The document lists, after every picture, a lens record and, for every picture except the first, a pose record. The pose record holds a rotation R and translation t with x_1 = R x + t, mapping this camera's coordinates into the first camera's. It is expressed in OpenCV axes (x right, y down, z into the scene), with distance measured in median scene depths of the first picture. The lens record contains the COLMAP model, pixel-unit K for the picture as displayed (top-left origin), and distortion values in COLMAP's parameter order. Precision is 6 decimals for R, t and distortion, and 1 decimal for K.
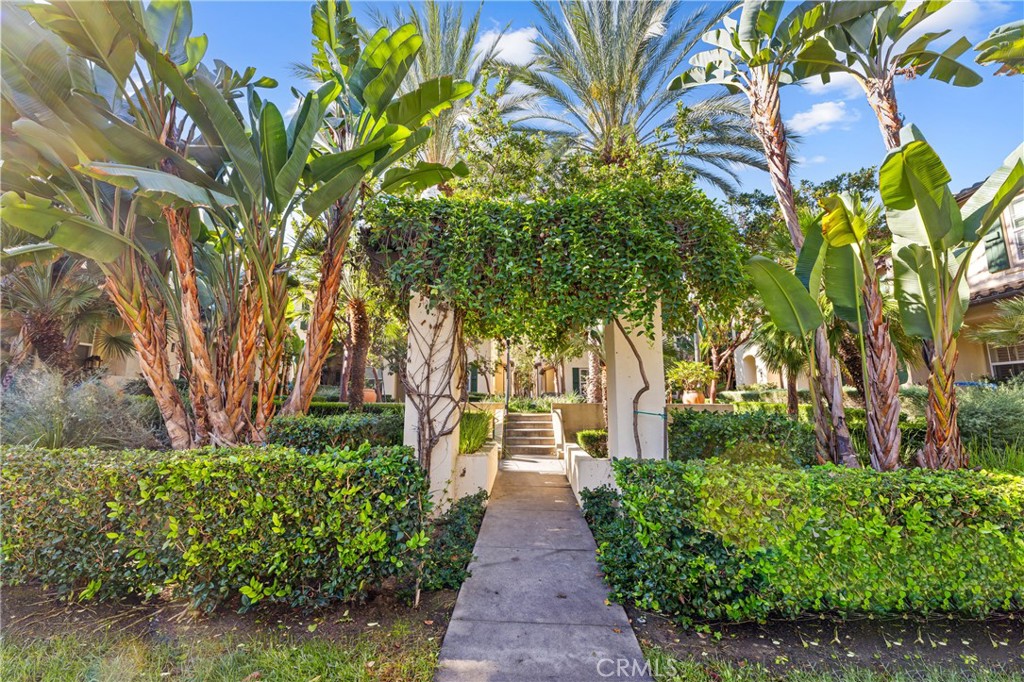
lens RADIAL K [[410.5, 0, 512.9], [0, 410.5, 341.2], [0, 0, 1]] dist [0.000986, -0.000086]
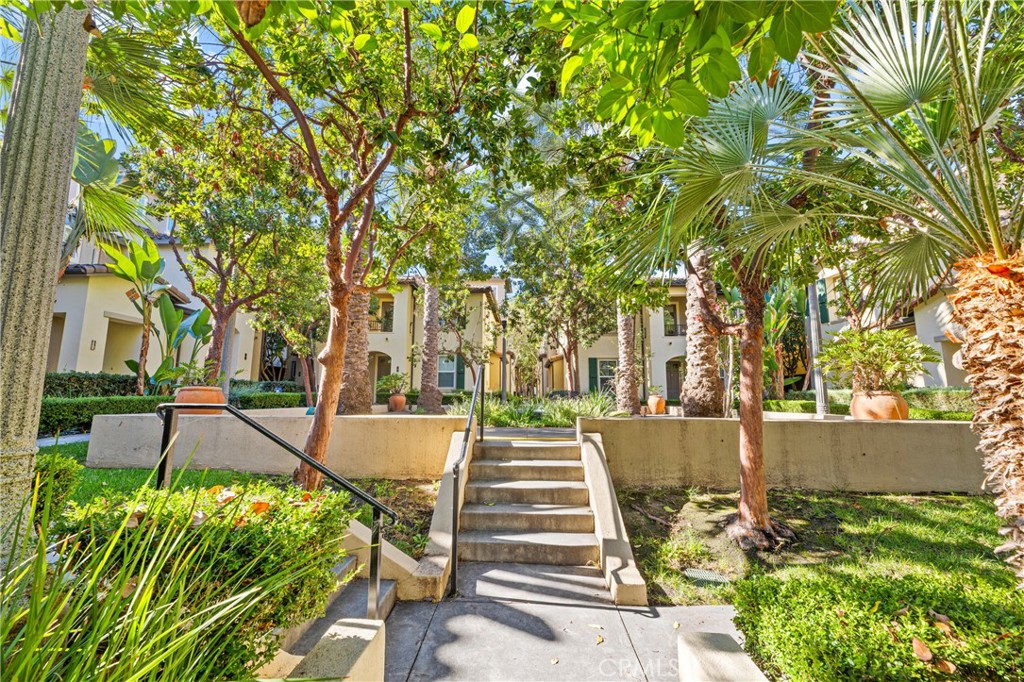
lens RADIAL K [[410.5, 0, 510.4], [0, 410.5, 337.5], [0, 0, 1]] dist [0.000986, -0.000086]
pose [[0.999880, 0.001274, -0.015437, 0.012908], [-0.001266, 0.999999, 0.000525, 0.030708], [0.015437, -0.000505, 0.999881, 0.270086]]
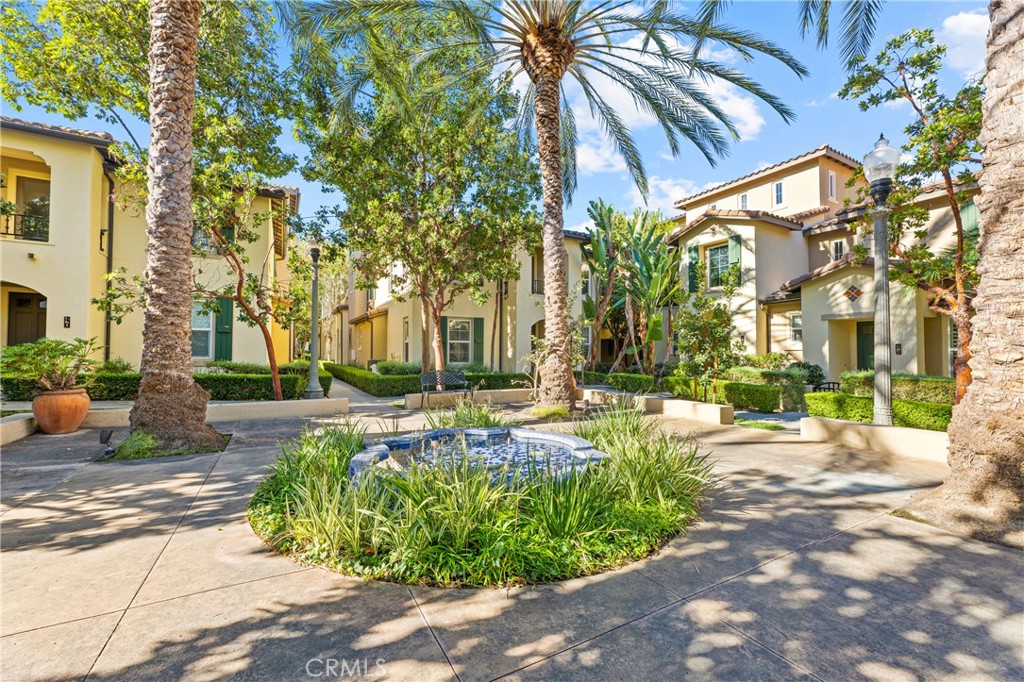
lens RADIAL K [[410.5, 0, 512.6], [0, 410.5, 343.2], [0, 0, 1]] dist [0.000986, -0.000086]
pose [[0.862579, 0.012794, 0.505760, -0.058985], [-0.076612, 0.991455, 0.105583, 0.040194], [-0.500088, -0.129821, 0.856189, 0.546080]]
